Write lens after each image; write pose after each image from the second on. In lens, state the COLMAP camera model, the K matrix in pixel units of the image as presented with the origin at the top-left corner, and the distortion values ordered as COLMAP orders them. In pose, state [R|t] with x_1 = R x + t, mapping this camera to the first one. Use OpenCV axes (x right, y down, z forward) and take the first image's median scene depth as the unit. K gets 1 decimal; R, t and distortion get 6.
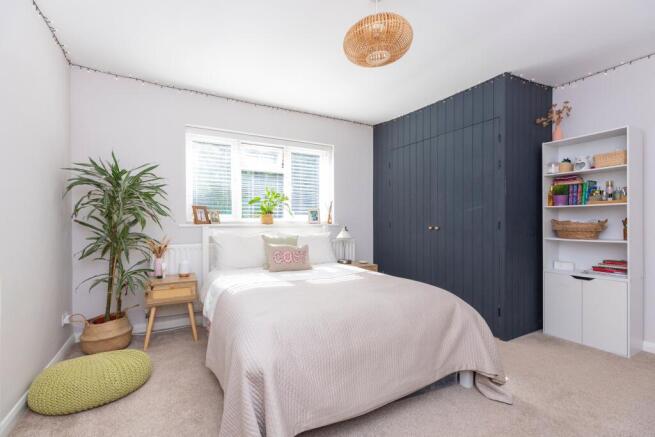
lens RADIAL K [[298.5, 0, 327.5], [0, 298.5, 218.5], [0, 0, 1]] dist [0.130886, 0.000034]
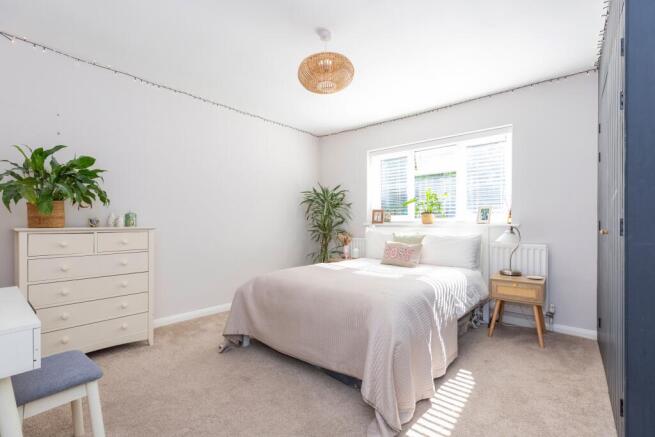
lens RADIAL K [[286.8, 0, 327.5], [0, 286.8, 218.5], [0, 0, 1]] dist [-0.002418, 0.000072]
pose [[0.379089, -0.012245, -0.925279, 0.594872], [0.012914, 0.999885, -0.007941, 0.003885], [0.925270, -0.008939, 0.379204, 0.302991]]
